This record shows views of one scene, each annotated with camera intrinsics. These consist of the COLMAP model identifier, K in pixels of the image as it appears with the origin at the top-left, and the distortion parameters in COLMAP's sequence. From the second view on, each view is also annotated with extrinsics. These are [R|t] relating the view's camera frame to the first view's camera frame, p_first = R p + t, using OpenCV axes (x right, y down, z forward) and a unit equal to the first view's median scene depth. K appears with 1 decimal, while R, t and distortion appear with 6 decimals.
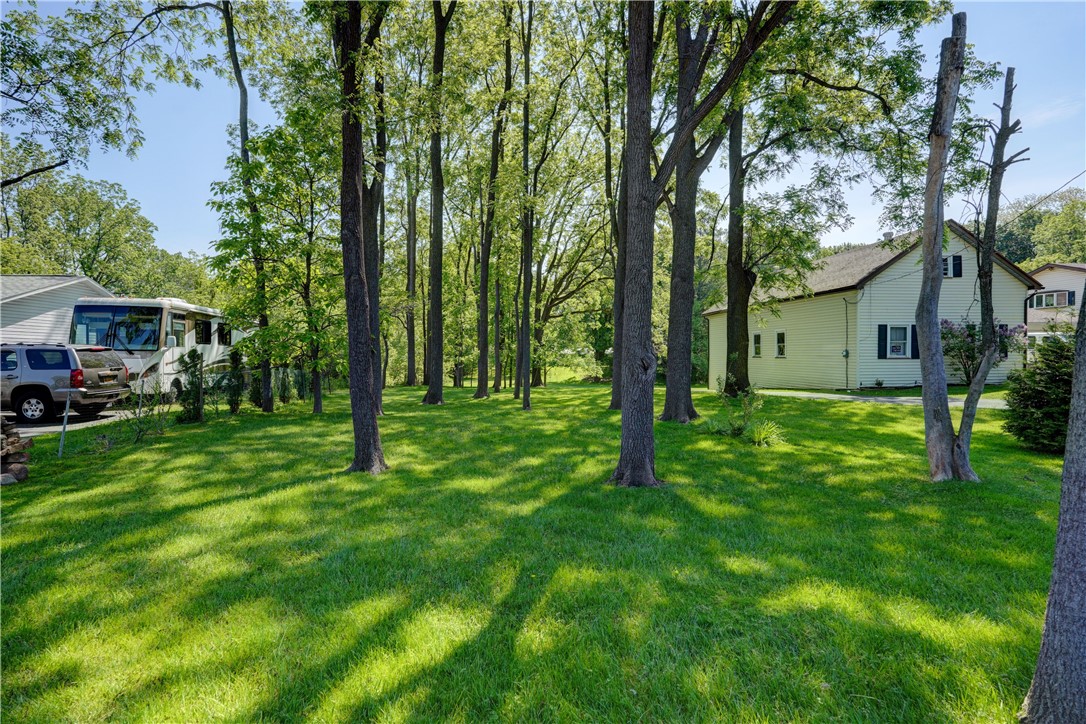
lens RADIAL K [[563.6, 0, 543.0], [0, 563.6, 362.0], [0, 0, 1]] dist [-0.000974, -0.000245]
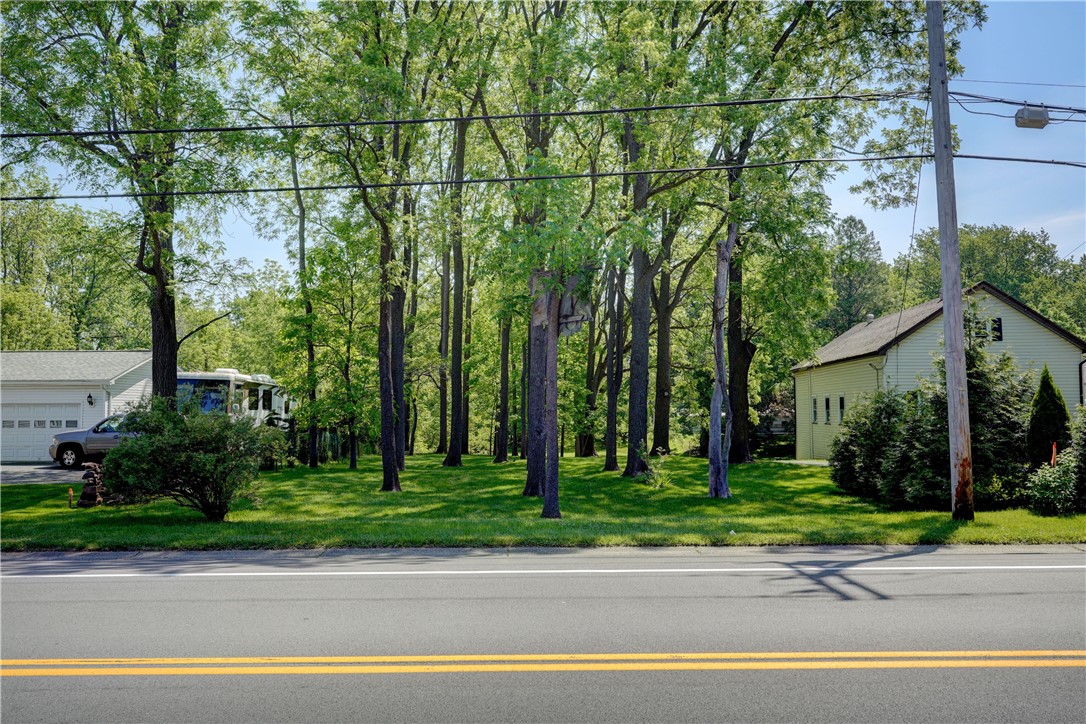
lens RADIAL K [[874.4, 0, 543.0], [0, 874.4, 362.0], [0, 0, 1]] dist [-0.075136, 0.000857]
pose [[0.990656, -0.003424, -0.136340, 0.221794], [-0.006916, 0.997137, -0.075294, -0.000646], [0.136208, 0.075533, 0.987797, -0.688262]]
